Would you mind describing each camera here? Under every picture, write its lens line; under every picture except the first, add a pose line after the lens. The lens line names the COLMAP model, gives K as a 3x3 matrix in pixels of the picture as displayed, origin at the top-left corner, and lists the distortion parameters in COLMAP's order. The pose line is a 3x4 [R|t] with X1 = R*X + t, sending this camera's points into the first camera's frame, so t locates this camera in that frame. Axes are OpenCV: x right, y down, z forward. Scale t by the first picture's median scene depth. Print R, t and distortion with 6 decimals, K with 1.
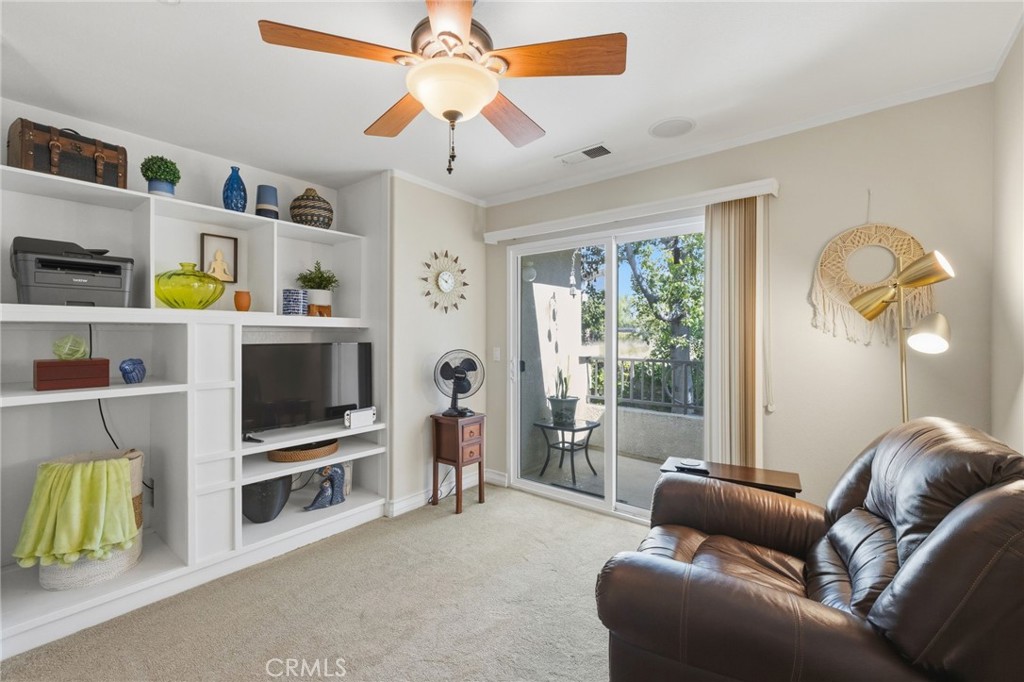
lens RADIAL K [[433.4, 0, 510.1], [0, 433.4, 336.4], [0, 0, 1]] dist [0.002096, 0.000504]
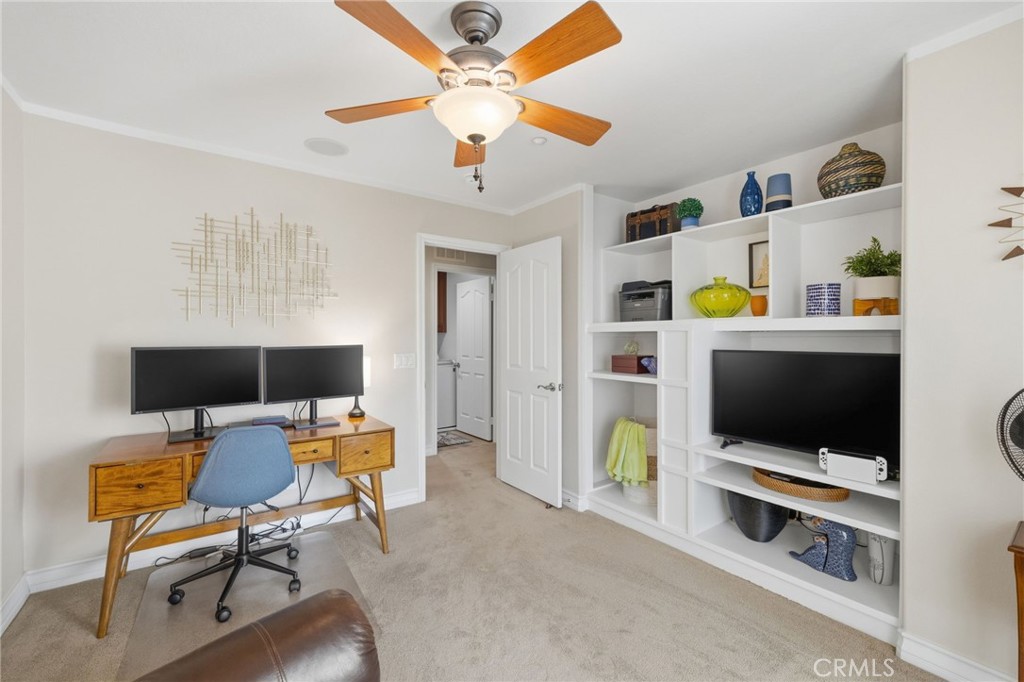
lens RADIAL K [[431.1, 0, 507.2], [0, 431.1, 339.2], [0, 0, 1]] dist [0.000460, -0.000034]
pose [[-0.269375, 0.000235, -0.963035, 0.464706], [-0.007731, 0.999967, 0.002407, -0.004096], [0.963004, 0.008093, -0.269365, 0.717272]]
